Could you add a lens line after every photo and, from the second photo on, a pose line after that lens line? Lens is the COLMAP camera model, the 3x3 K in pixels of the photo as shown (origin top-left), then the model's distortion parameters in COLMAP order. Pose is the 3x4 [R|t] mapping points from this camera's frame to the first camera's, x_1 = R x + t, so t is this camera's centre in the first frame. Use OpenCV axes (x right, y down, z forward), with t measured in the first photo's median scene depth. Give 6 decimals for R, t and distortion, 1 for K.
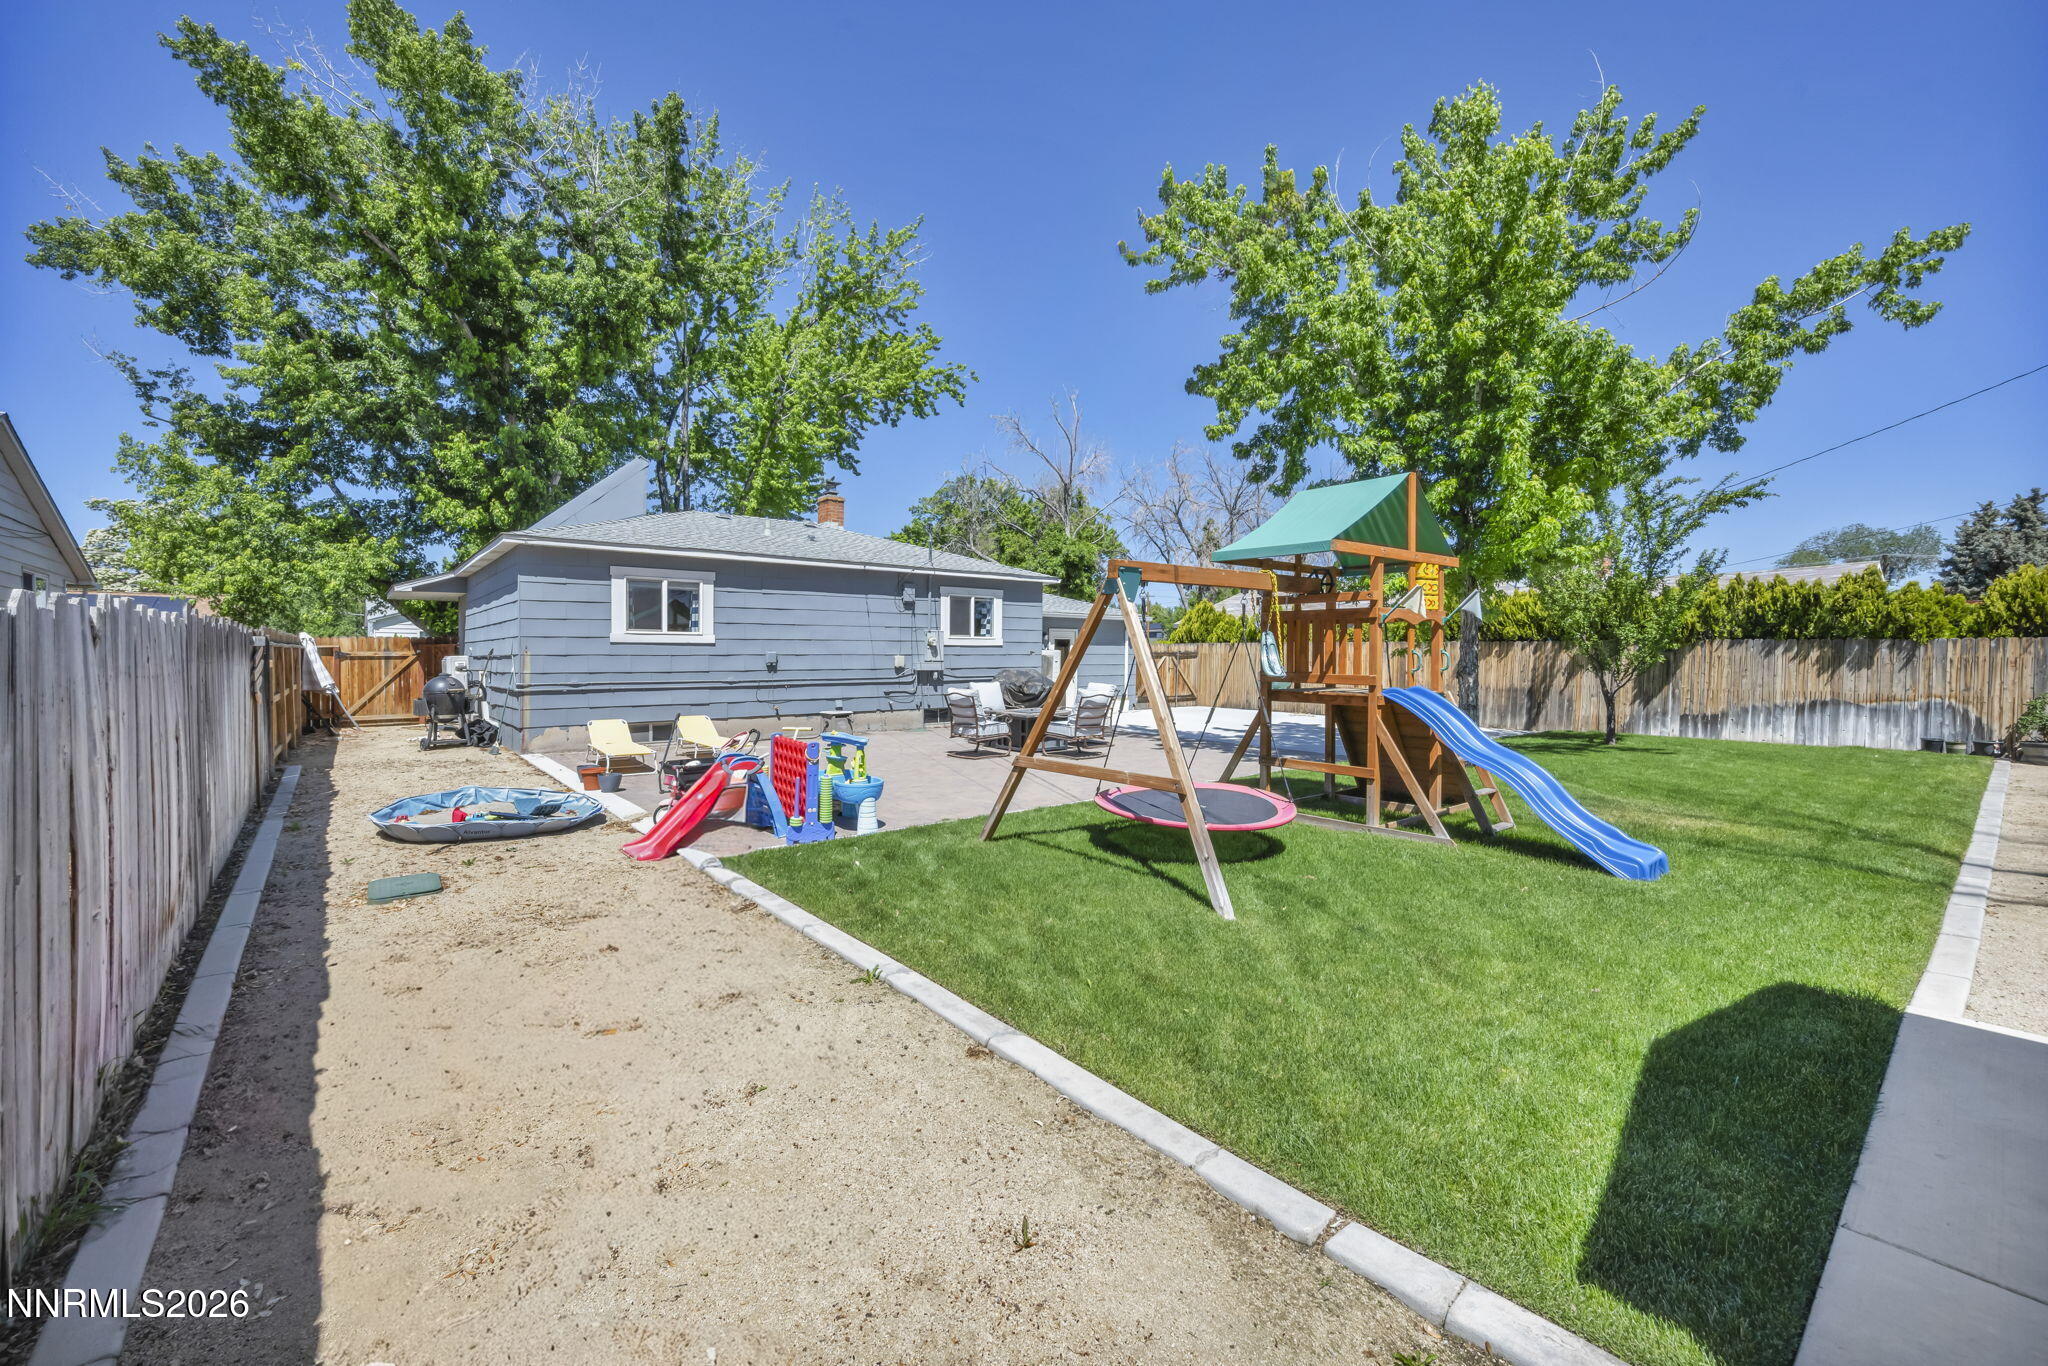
lens RADIAL K [[811.1, 0, 1024.0], [0, 811.1, 683.0], [0, 0, 1]] dist [-0.002497, -0.000279]
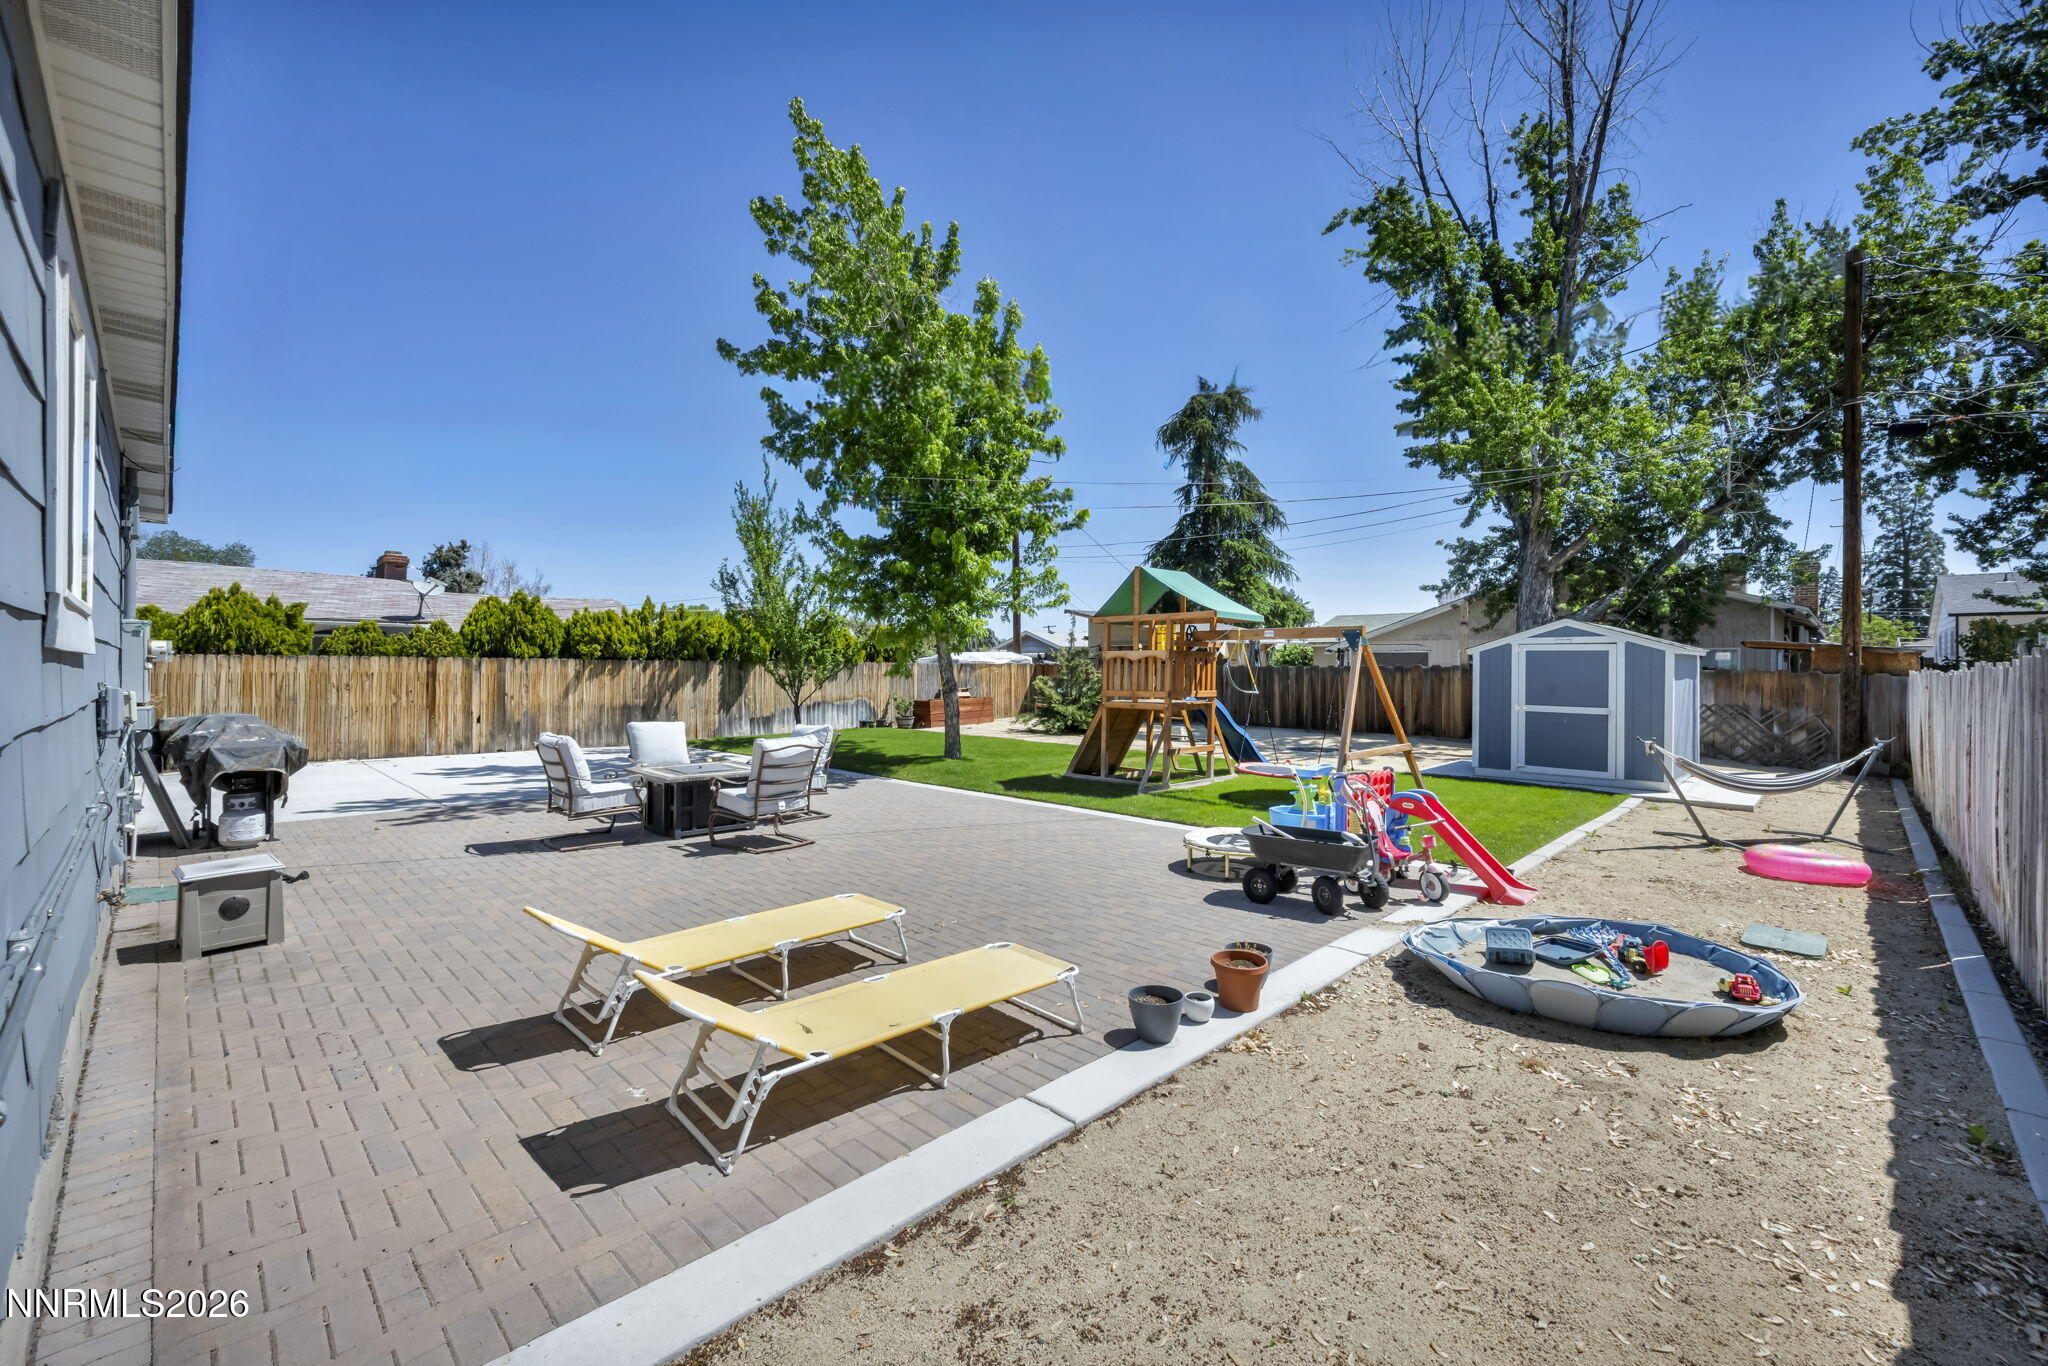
lens RADIAL K [[848.0, 0, 1036.2], [0, 848.0, 655.4], [0, 0, 1]] dist [-0.000845, -0.000076]
pose [[-0.101223, 0.012209, 0.994789, -0.588981], [0.032522, 0.999431, -0.008957, -0.034412], [-0.994332, 0.031446, -0.101563, 0.668820]]
